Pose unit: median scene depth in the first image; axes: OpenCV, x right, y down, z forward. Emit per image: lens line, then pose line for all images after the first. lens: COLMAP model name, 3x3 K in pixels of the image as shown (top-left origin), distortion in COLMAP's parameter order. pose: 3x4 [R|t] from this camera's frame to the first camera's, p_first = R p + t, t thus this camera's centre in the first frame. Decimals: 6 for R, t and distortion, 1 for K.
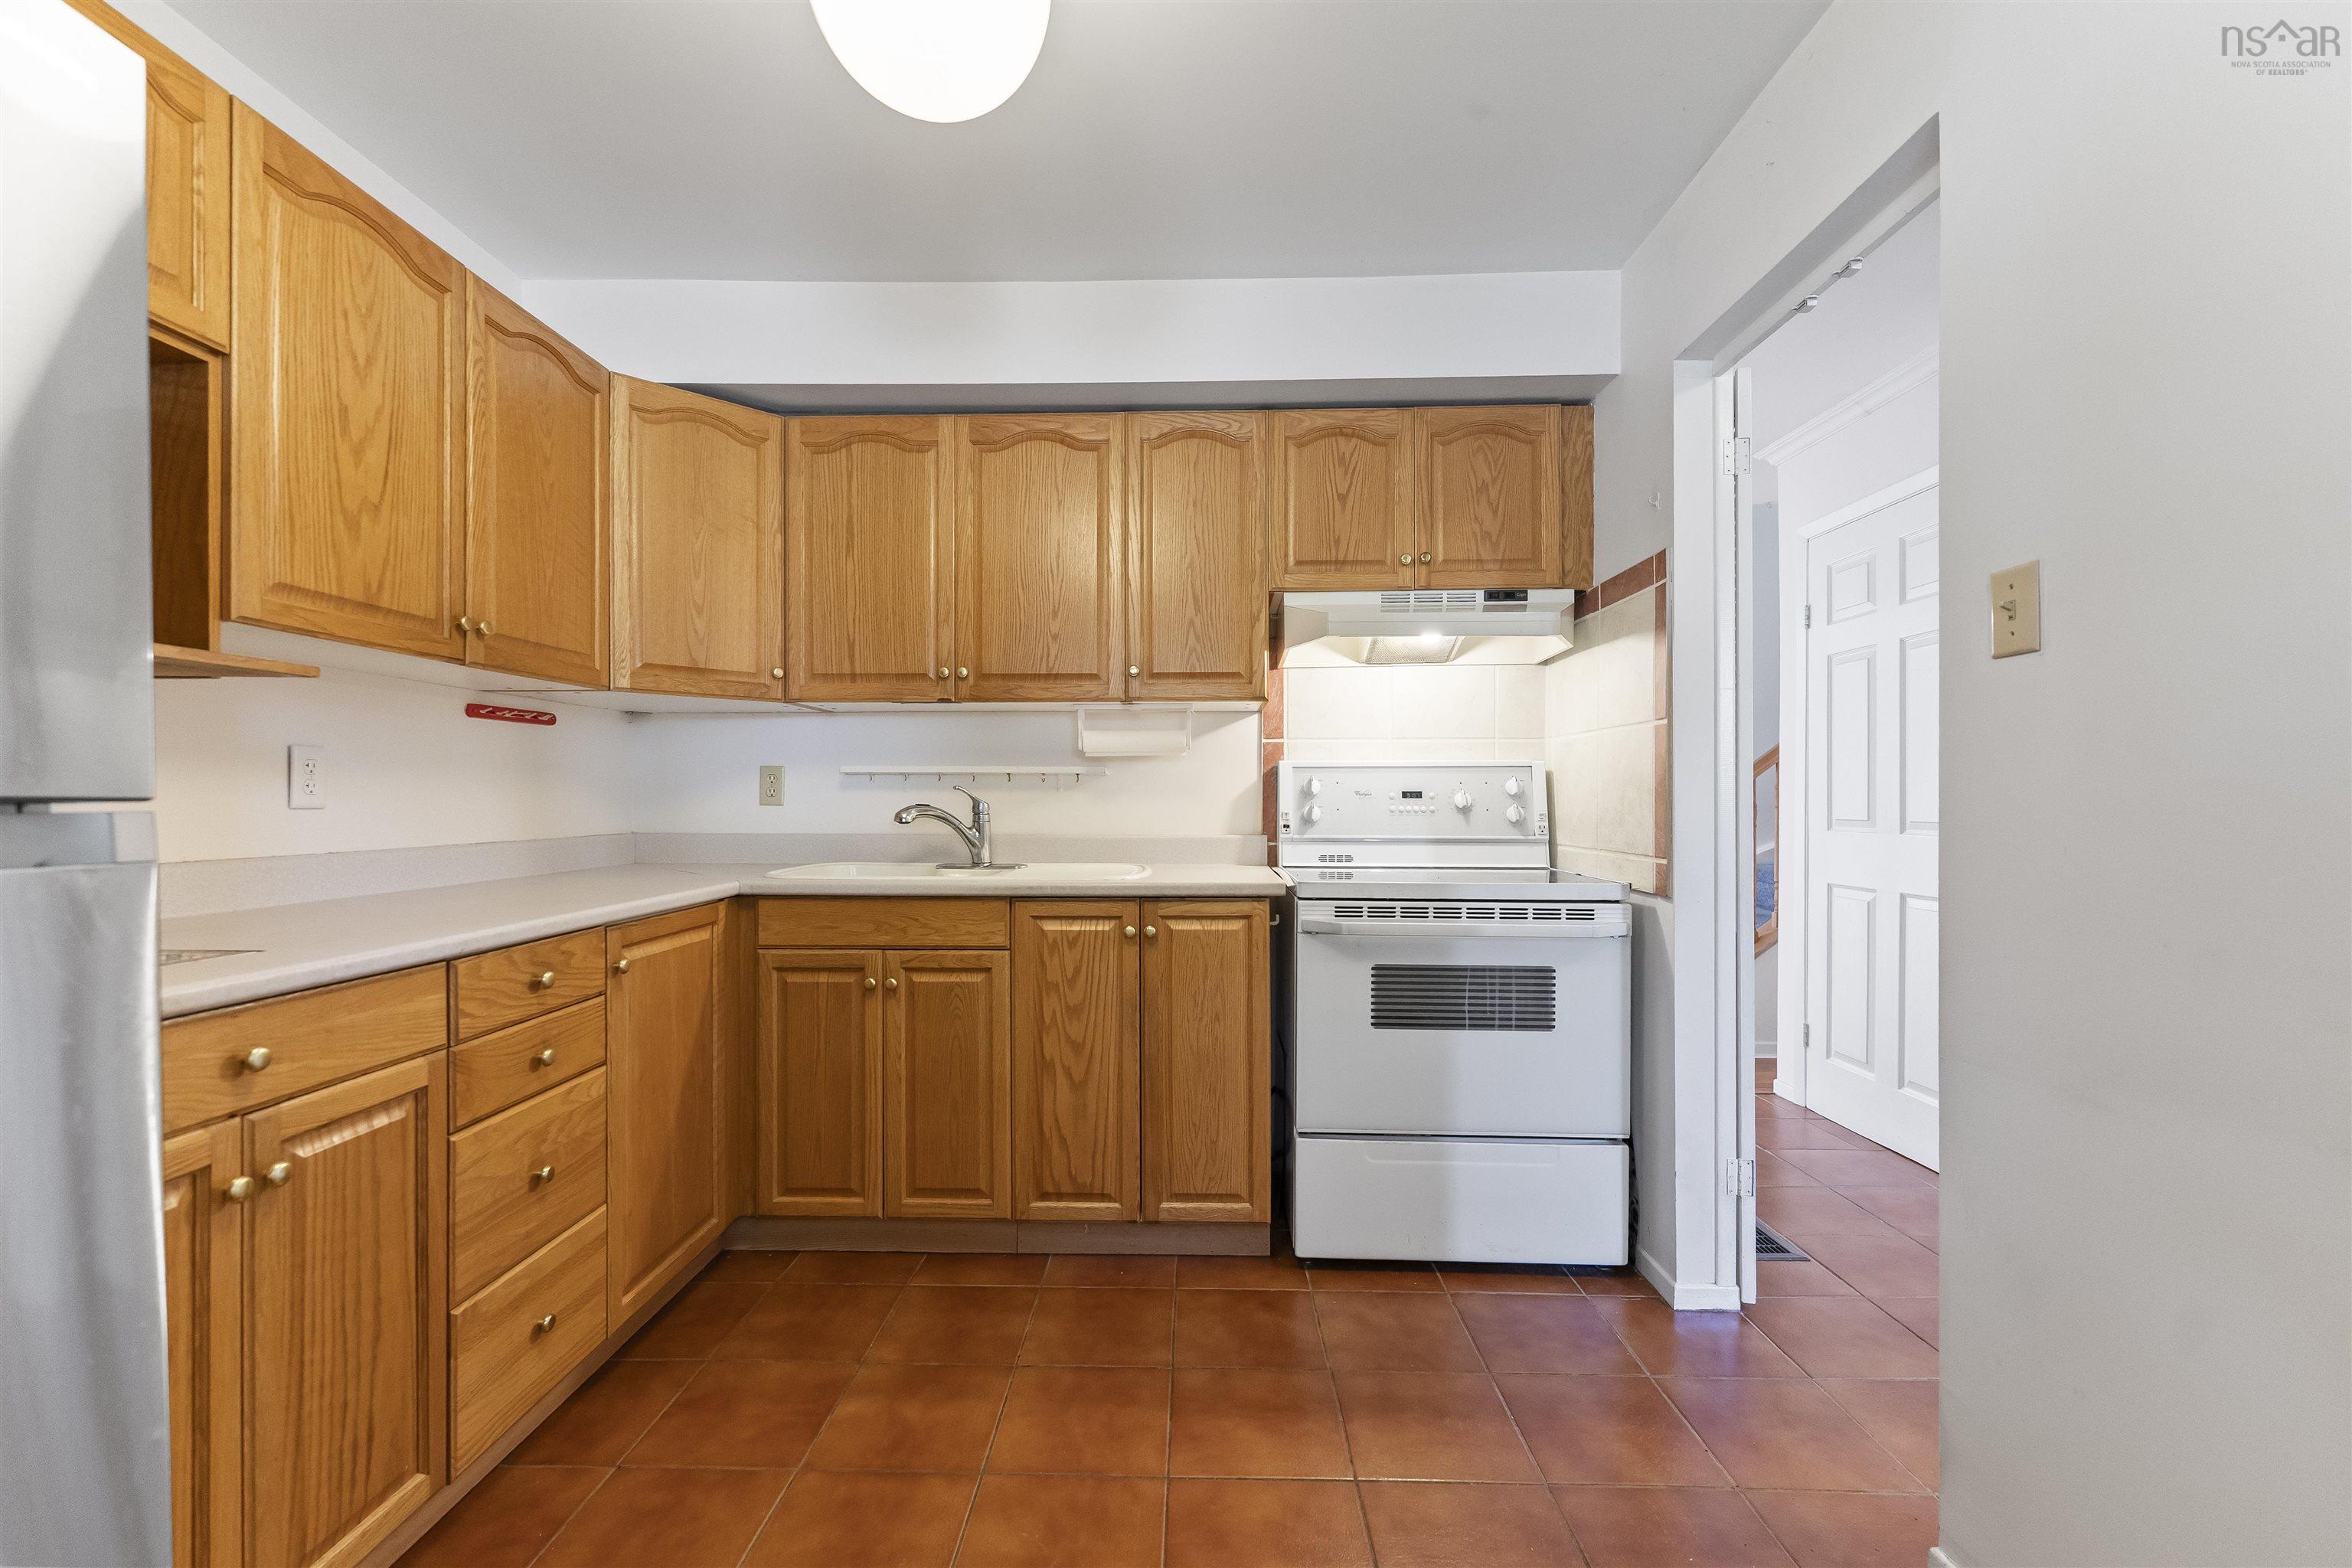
lens RADIAL K [[958.8, 0, 1165.0], [0, 958.8, 797.2], [0, 0, 1]] dist [0.001981, -0.000682]
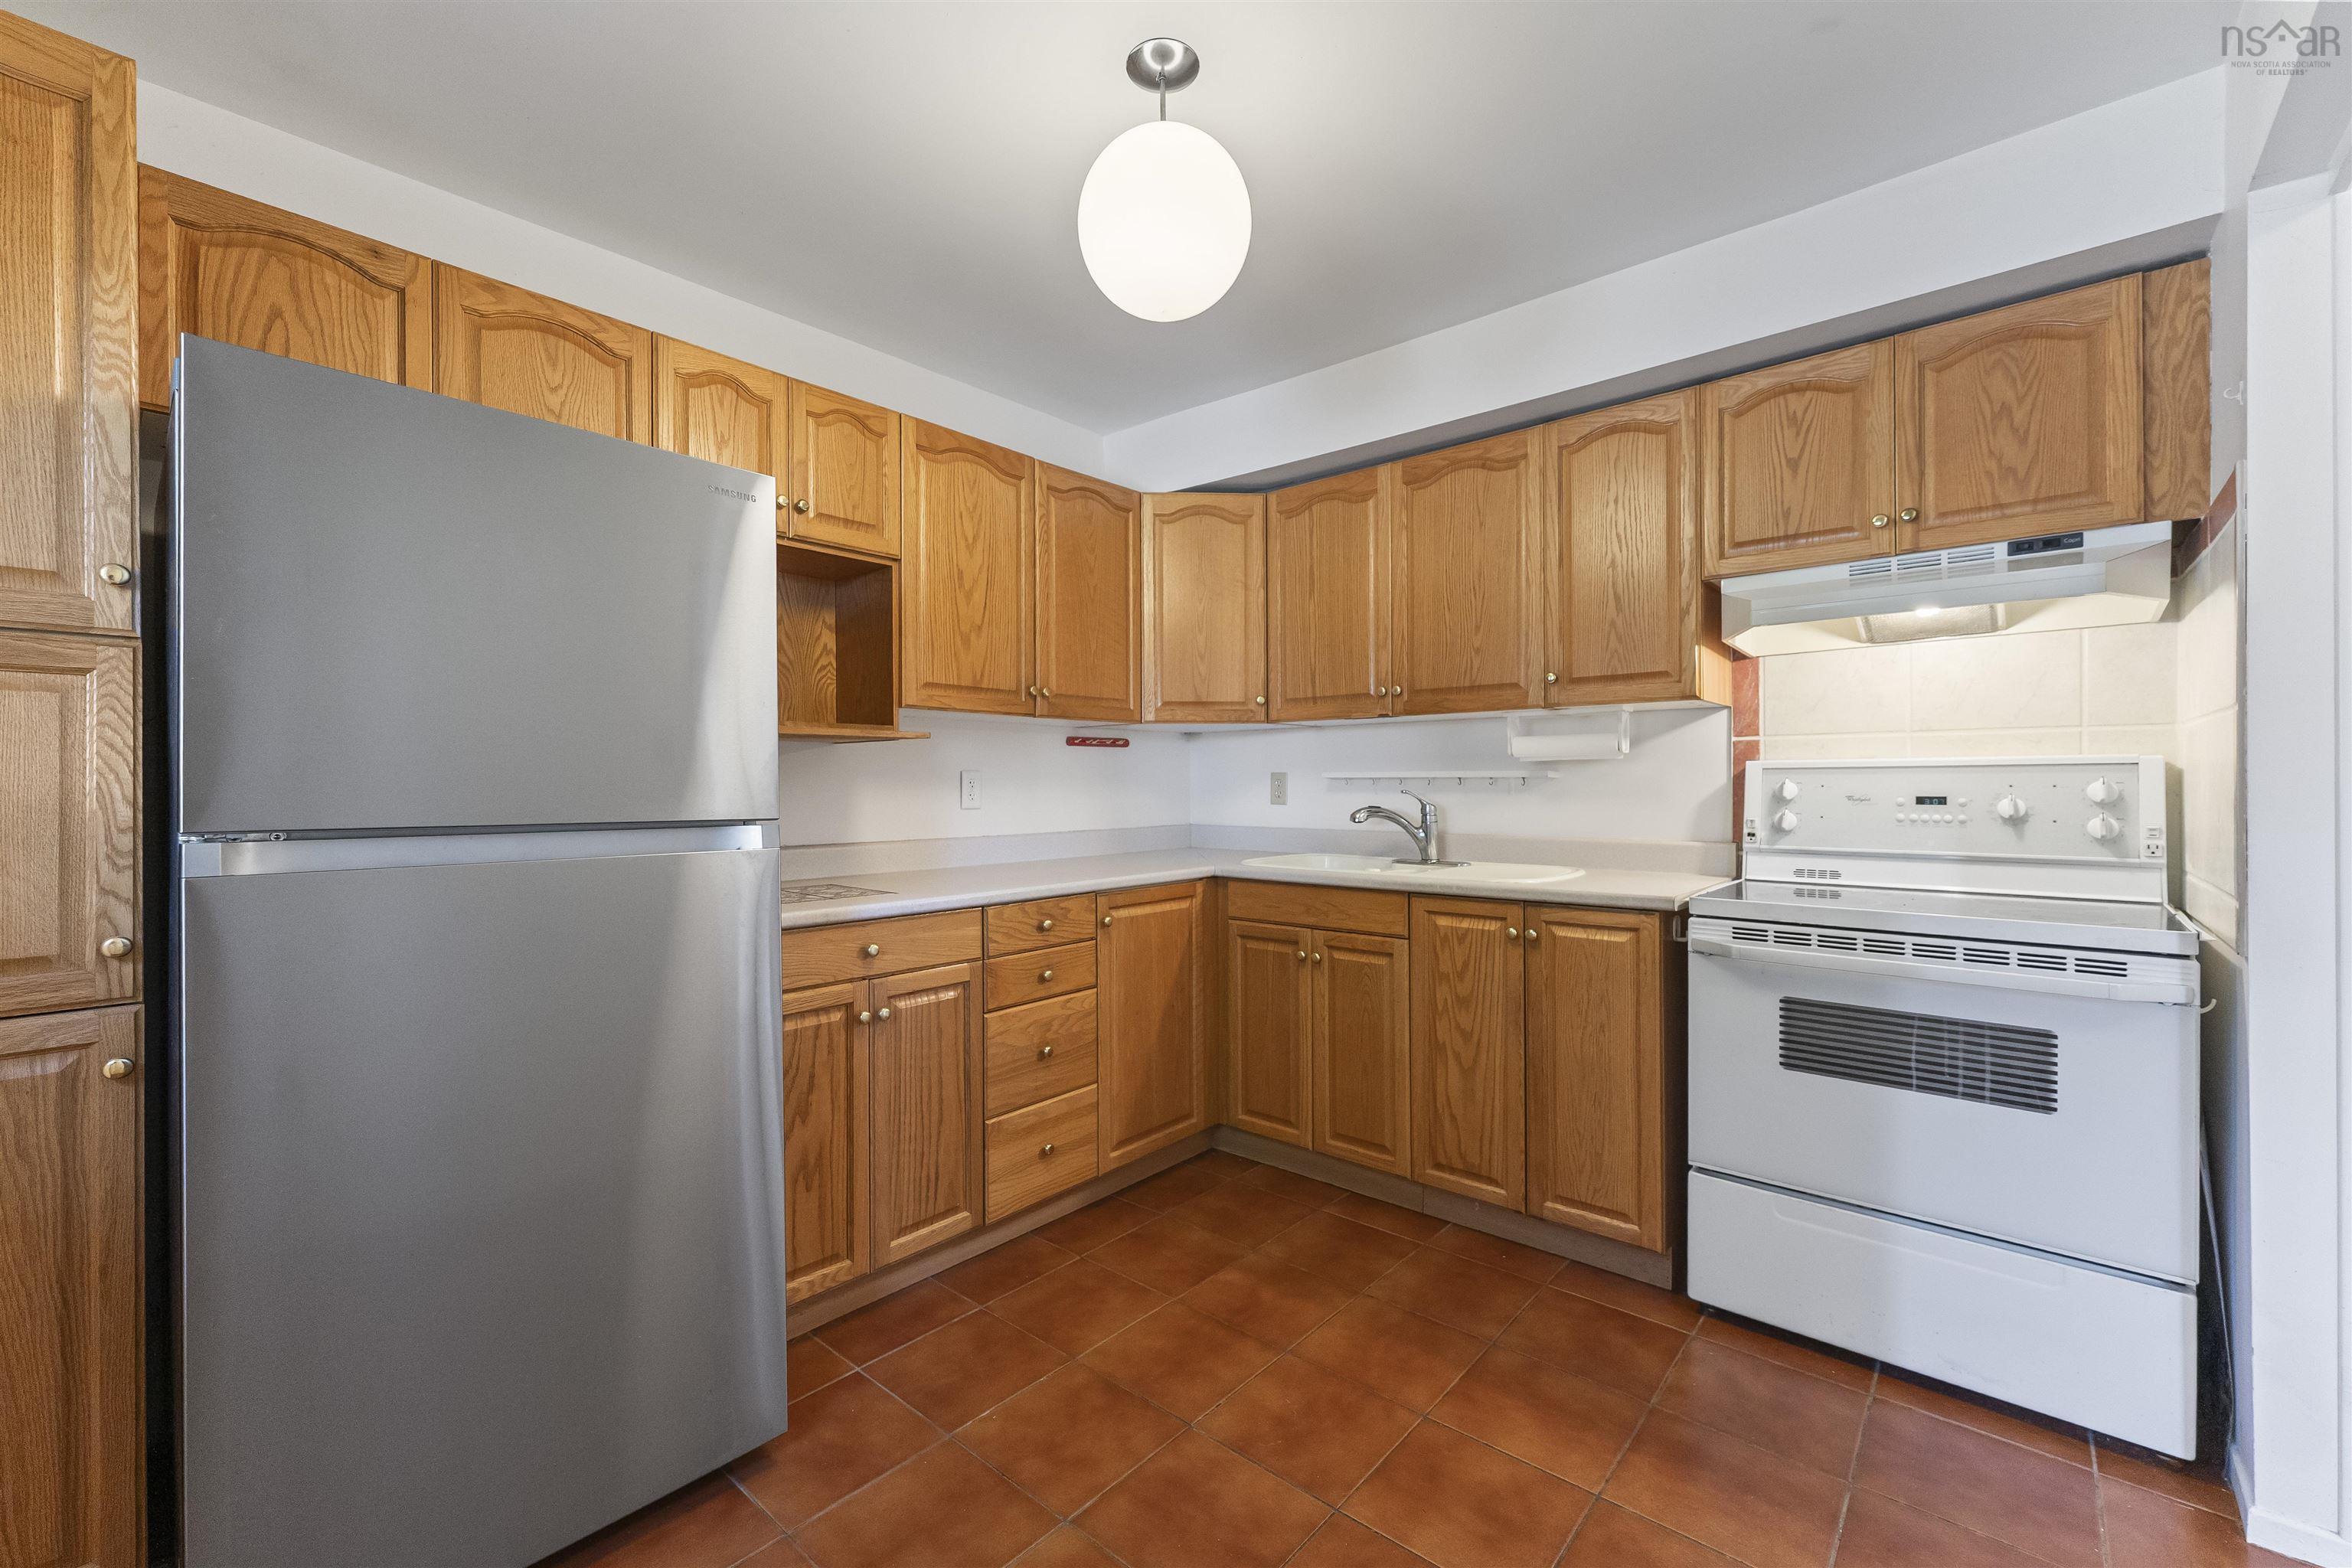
lens RADIAL K [[958.8, 0, 1181.1], [0, 958.8, 784.4], [0, 0, 1]] dist [0.001981, -0.000682]
pose [[0.776663, -0.002724, -0.629910, 0.340995], [0.004594, 0.999989, 0.001340, -0.025059], [0.629899, -0.003934, 0.776667, -0.037714]]
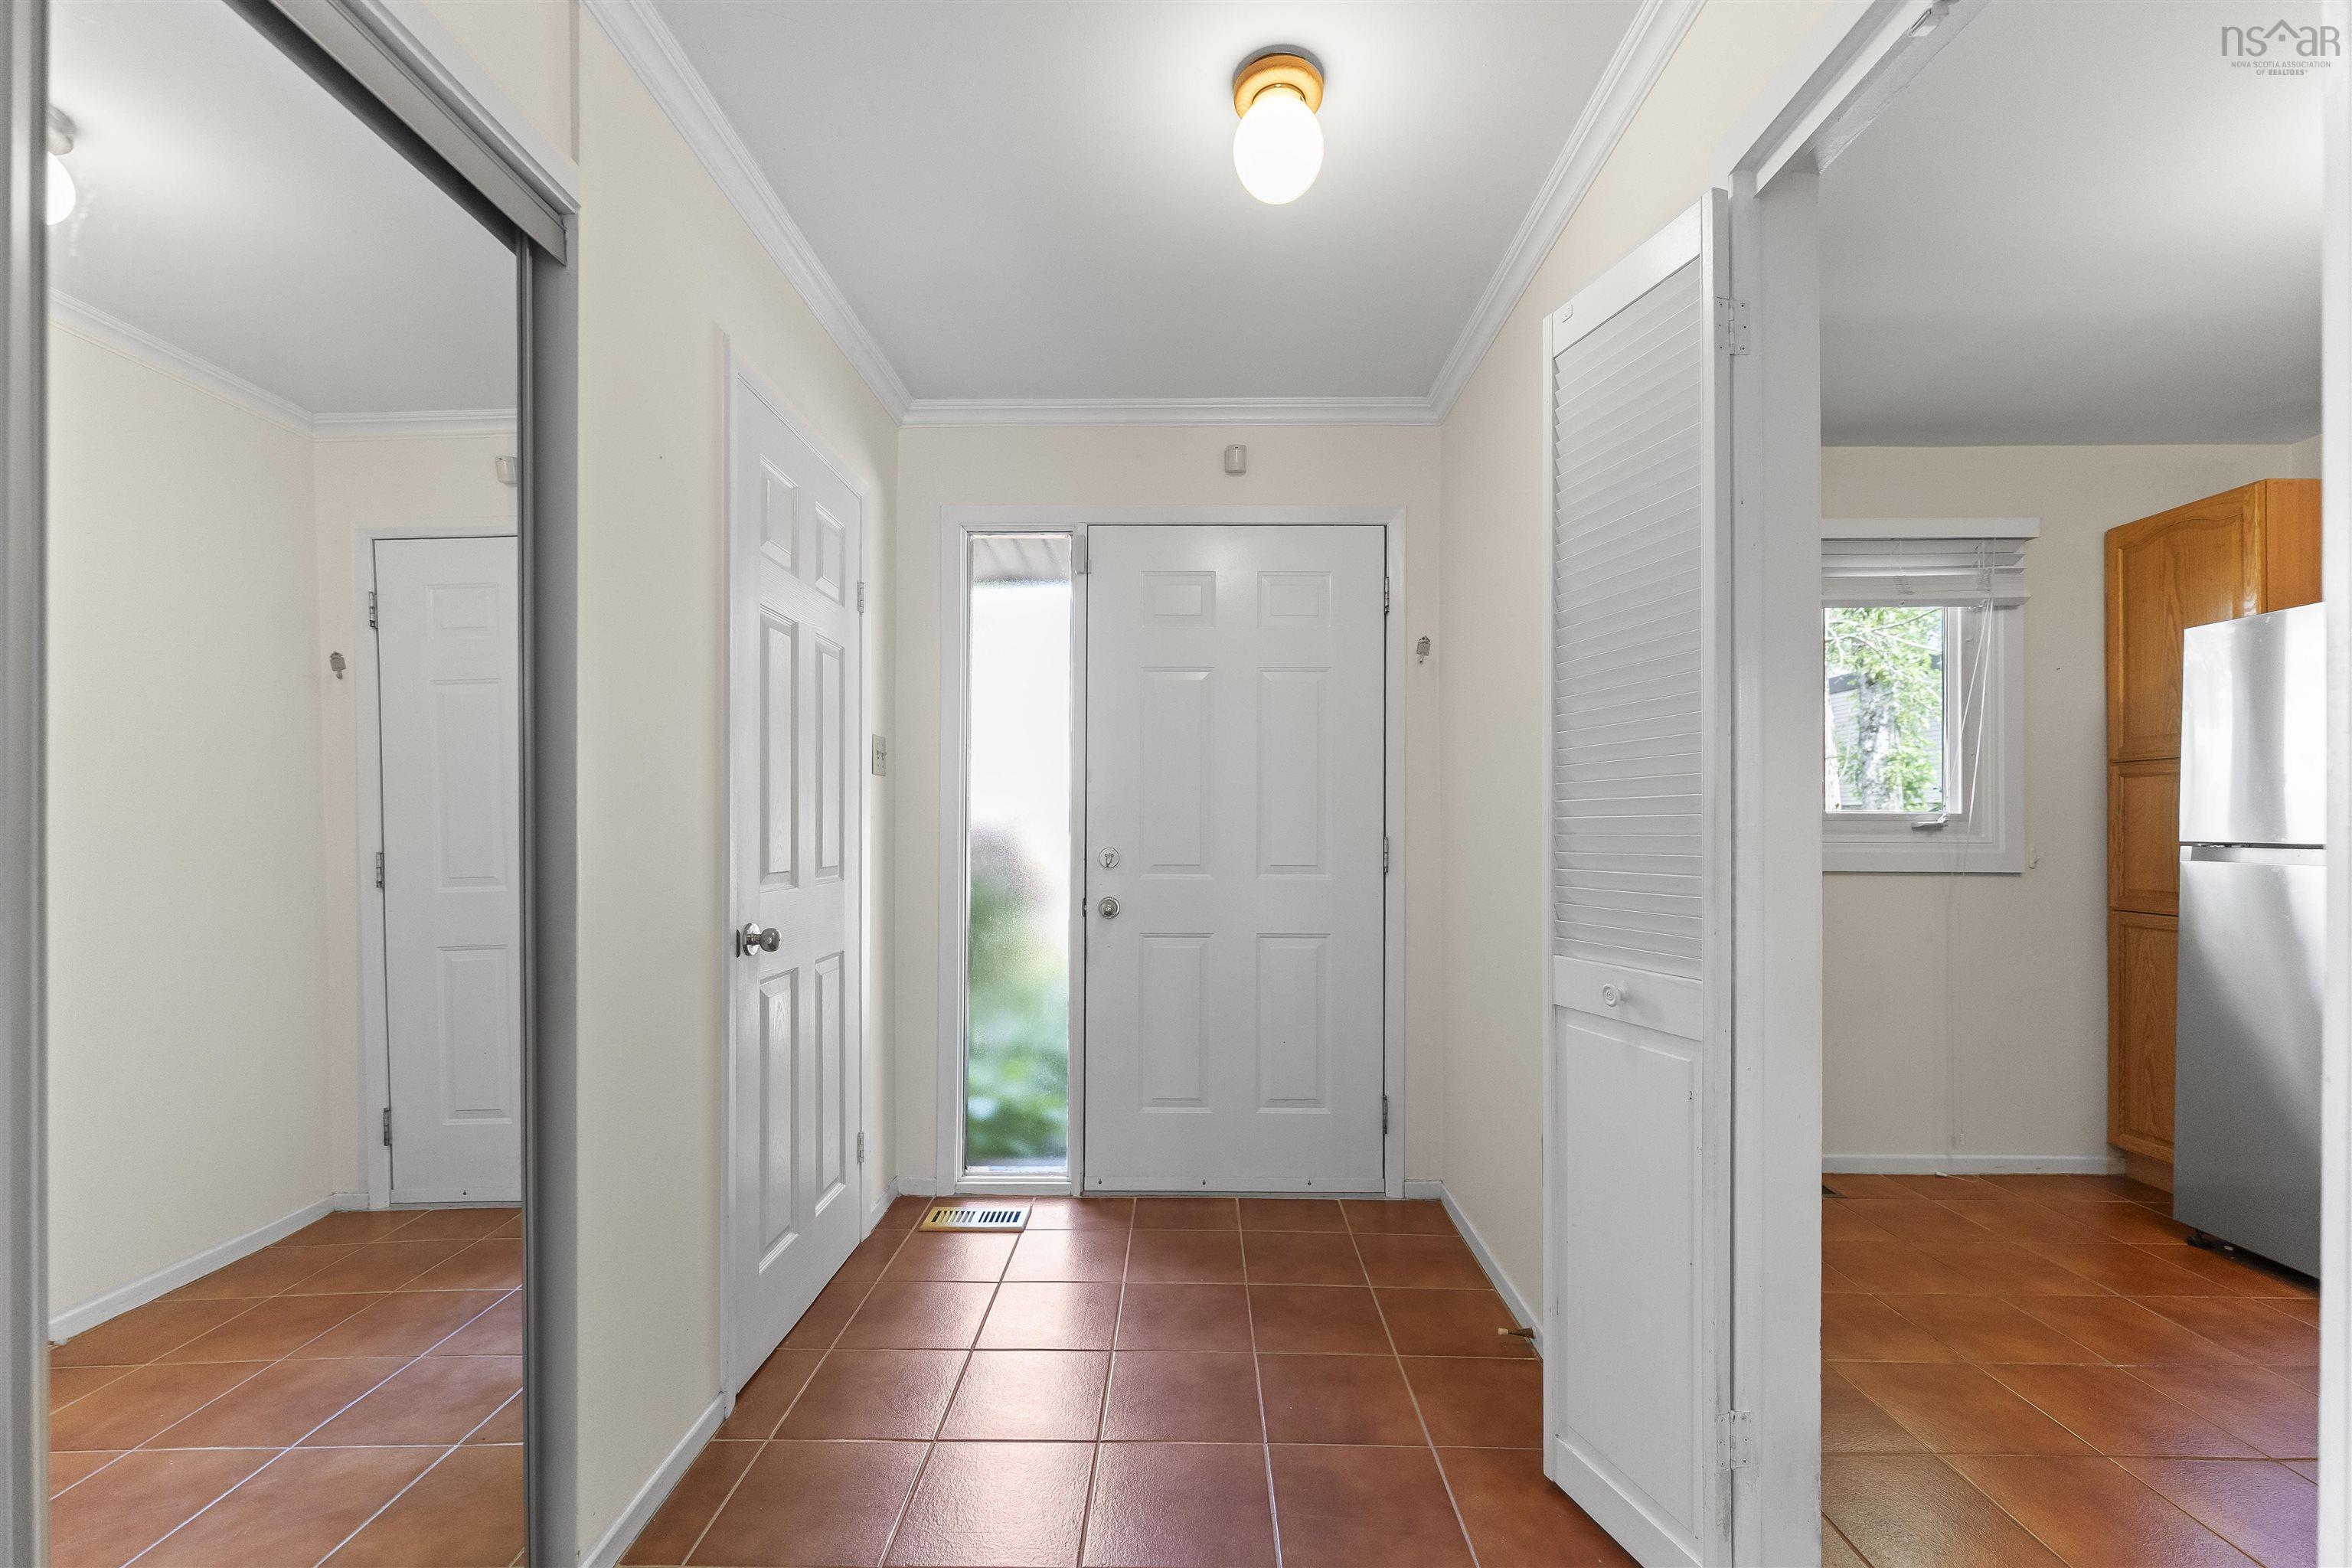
lens RADIAL K [[958.8, 0, 1173.5], [0, 958.8, 818.1], [0, 0, 1]] dist [0.001981, -0.000682]
pose [[-0.999751, -0.002014, -0.022244, 0.882174], [-0.001826, 0.999962, -0.008479, -0.018392], [0.022261, -0.008437, -0.999717, 1.160495]]
